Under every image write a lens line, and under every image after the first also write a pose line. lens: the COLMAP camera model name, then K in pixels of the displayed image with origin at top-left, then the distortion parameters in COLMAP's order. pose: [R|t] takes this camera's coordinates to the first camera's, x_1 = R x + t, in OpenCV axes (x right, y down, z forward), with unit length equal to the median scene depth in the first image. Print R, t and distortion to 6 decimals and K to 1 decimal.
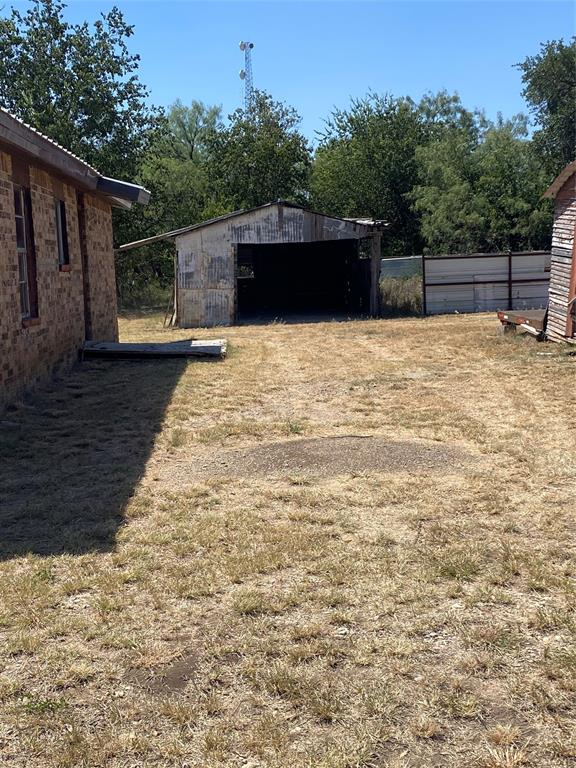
lens RADIAL K [[1036.0, 0, 286.9], [0, 1036.0, 386.4], [0, 0, 1]] dist [0.011972, 0.000000]
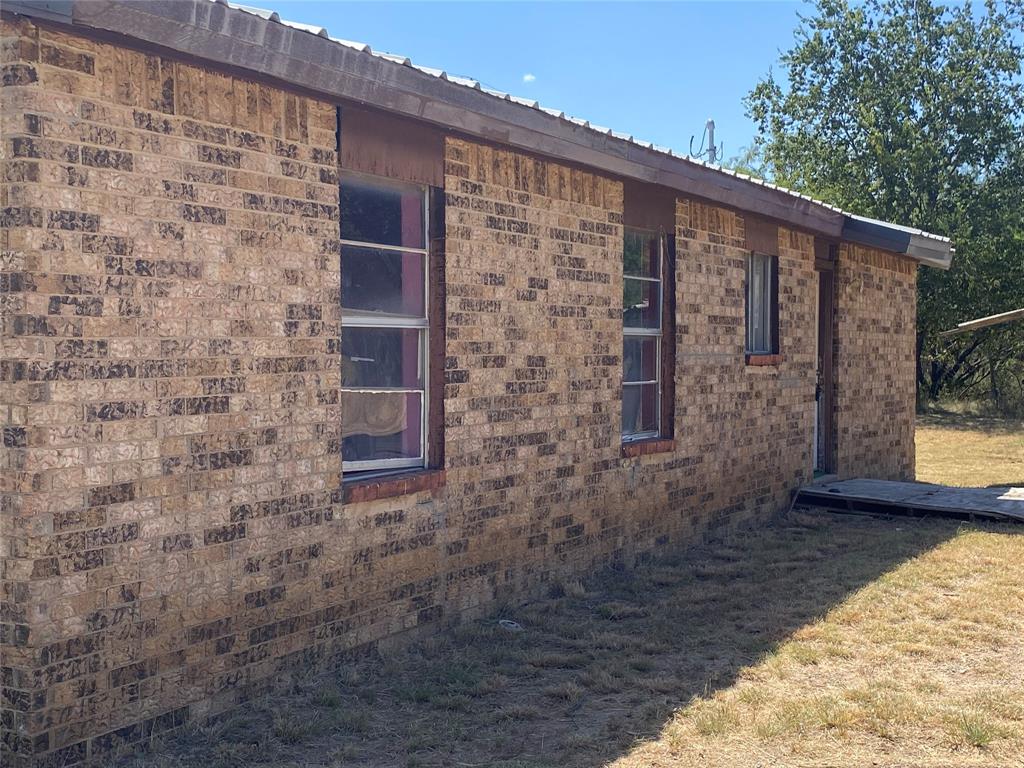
lens RADIAL K [[1381.4, 0, 512.6], [0, 1381.4, 377.4], [0, 0, 1]] dist [0.011972, 0.000000]
pose [[0.854658, 0.047278, -0.517034, 0.086029], [-0.093792, 0.993520, -0.064191, -0.034491], [0.510649, 0.103355, 0.853554, 0.201295]]
